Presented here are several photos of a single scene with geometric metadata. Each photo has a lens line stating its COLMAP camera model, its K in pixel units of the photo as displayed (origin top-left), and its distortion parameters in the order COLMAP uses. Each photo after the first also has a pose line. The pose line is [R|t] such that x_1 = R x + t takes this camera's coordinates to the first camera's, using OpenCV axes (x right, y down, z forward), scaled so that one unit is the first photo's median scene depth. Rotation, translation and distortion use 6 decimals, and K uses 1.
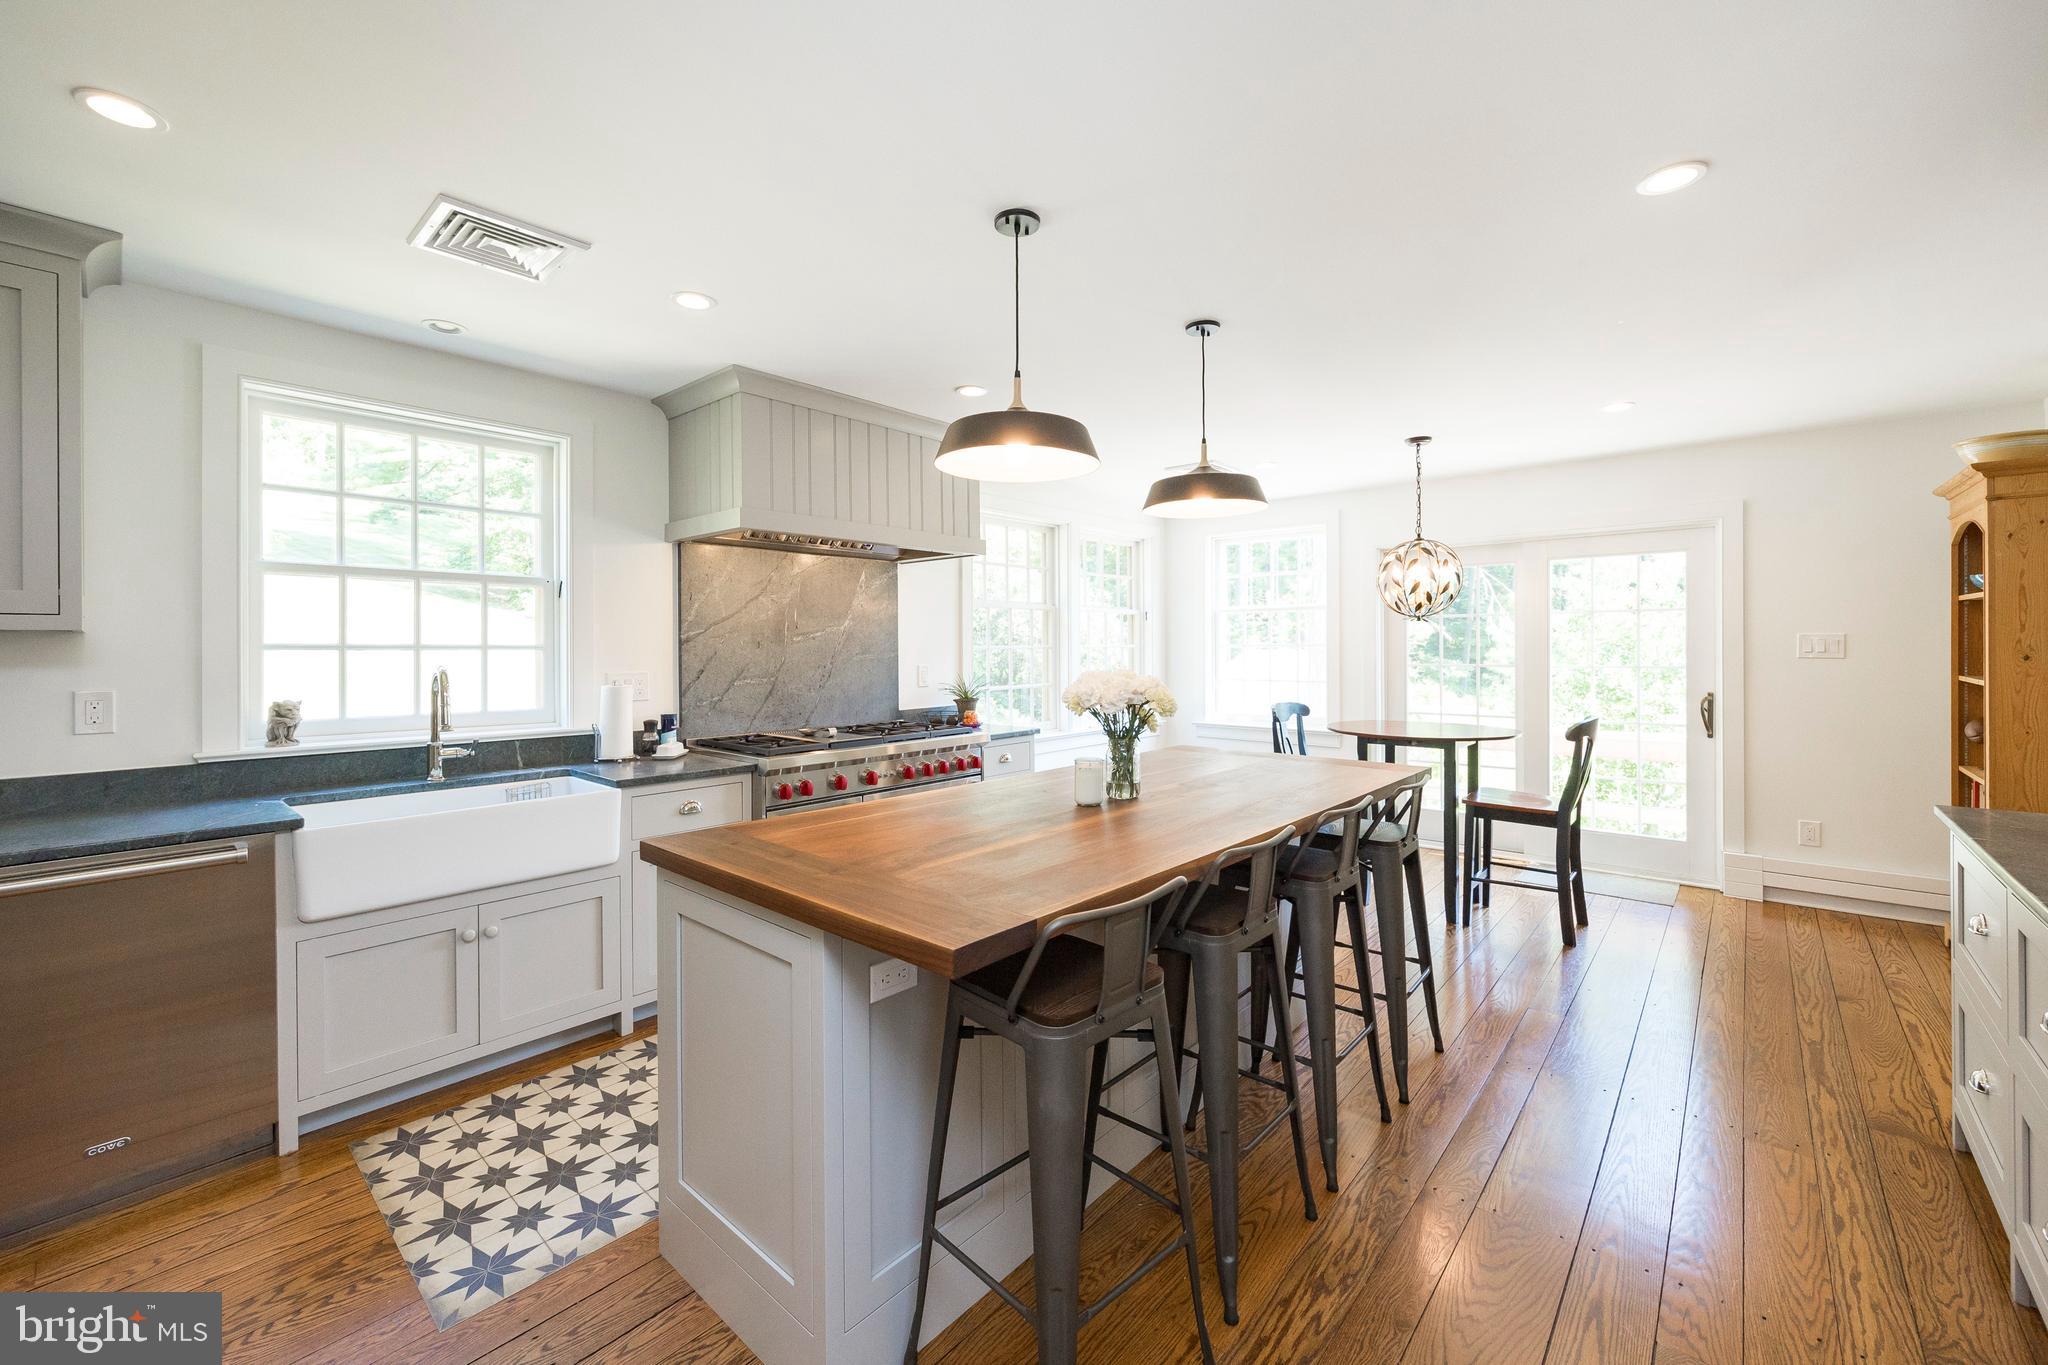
lens RADIAL K [[820.9, 0, 1018.7], [0, 820.9, 653.3], [0, 0, 1]] dist [-0.002343, -0.000204]
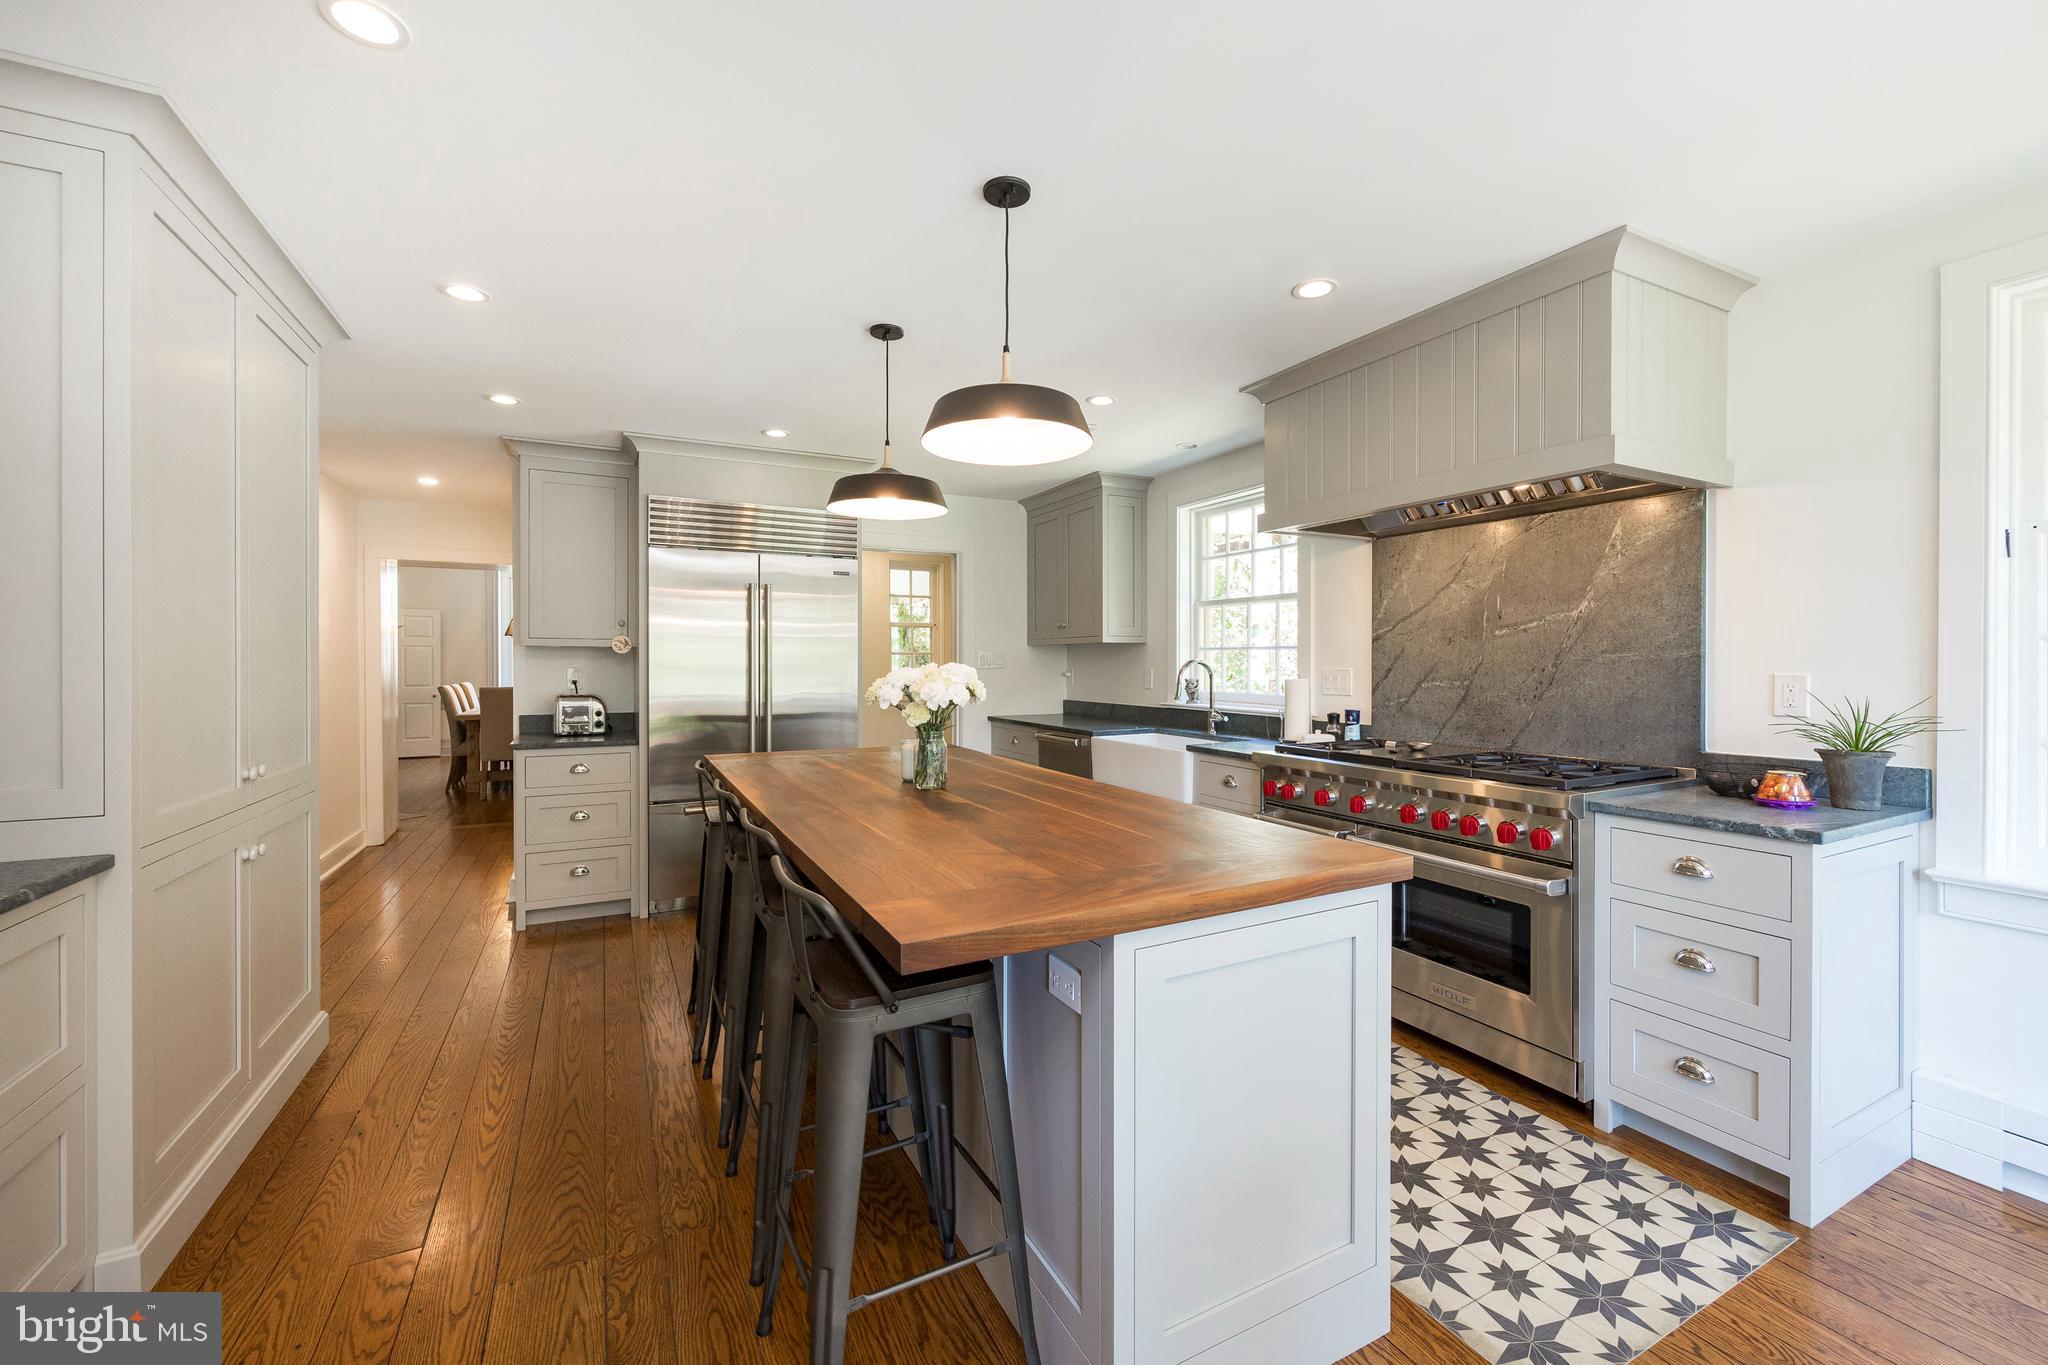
lens RADIAL K [[820.9, 0, 1018.7], [0, 820.9, 653.3], [0, 0, 1]] dist [-0.002343, -0.000204]
pose [[-0.364150, -0.006512, -0.931318, 0.649574], [-0.006264, 0.999970, -0.004543, 0.009086], [0.931319, 0.004180, -0.364180, 0.918948]]
